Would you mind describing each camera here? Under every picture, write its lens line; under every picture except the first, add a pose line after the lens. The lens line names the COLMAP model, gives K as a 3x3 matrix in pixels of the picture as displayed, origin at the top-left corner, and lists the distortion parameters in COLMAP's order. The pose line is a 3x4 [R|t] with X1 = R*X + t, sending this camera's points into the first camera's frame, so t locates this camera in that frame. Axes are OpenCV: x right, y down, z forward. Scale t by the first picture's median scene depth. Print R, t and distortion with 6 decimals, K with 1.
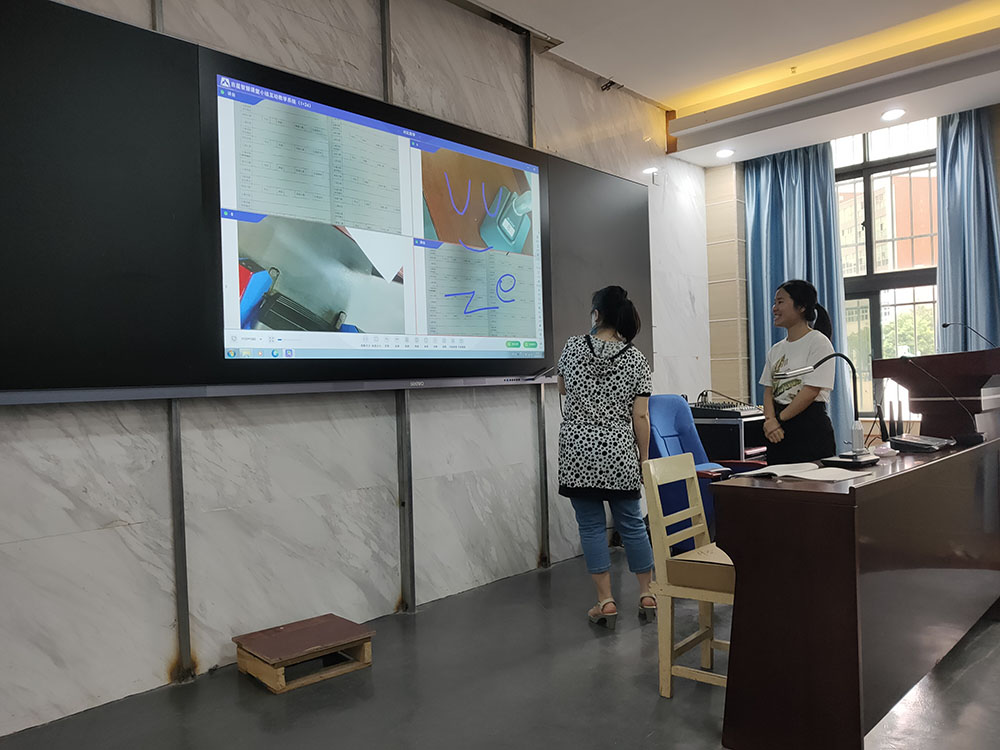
lens RADIAL K [[772.1, 0, 500.0], [0, 772.1, 375.0], [0, 0, 1]] dist [0.037973, -0.002592]
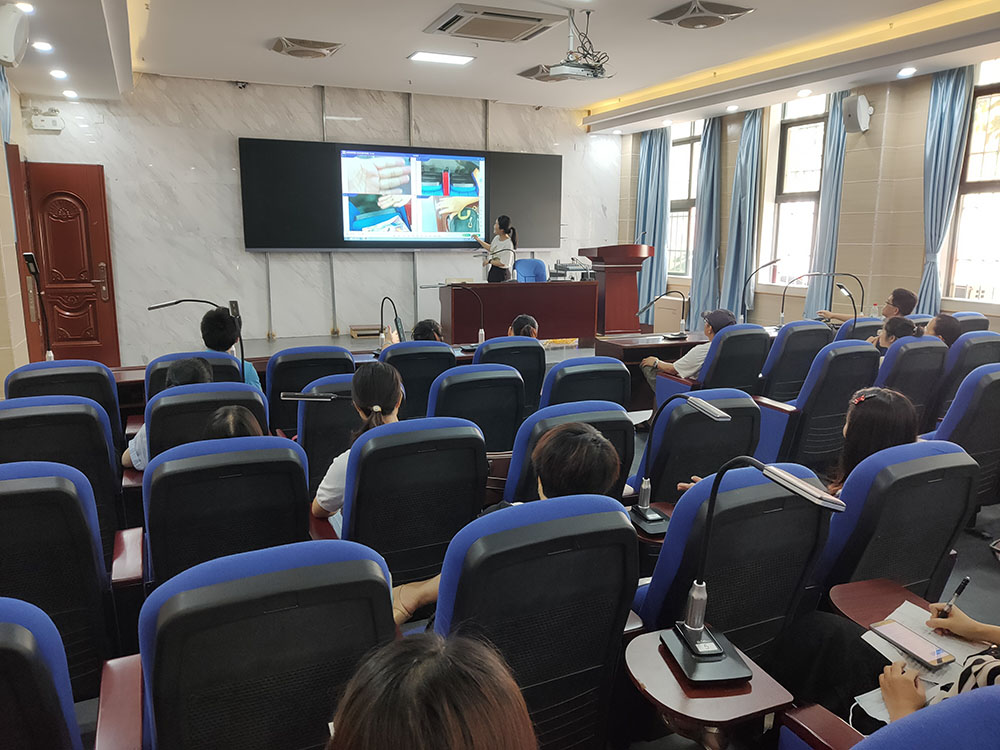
lens RADIAL K [[772.1, 0, 500.0], [0, 772.1, 375.0], [0, 0, 1]] dist [0.037973, -0.002592]
pose [[0.918470, 0.104403, -0.381461, 1.272414], [-0.030325, 0.980279, 0.195278, -0.098750], [0.394326, -0.167789, 0.903523, -1.464118]]
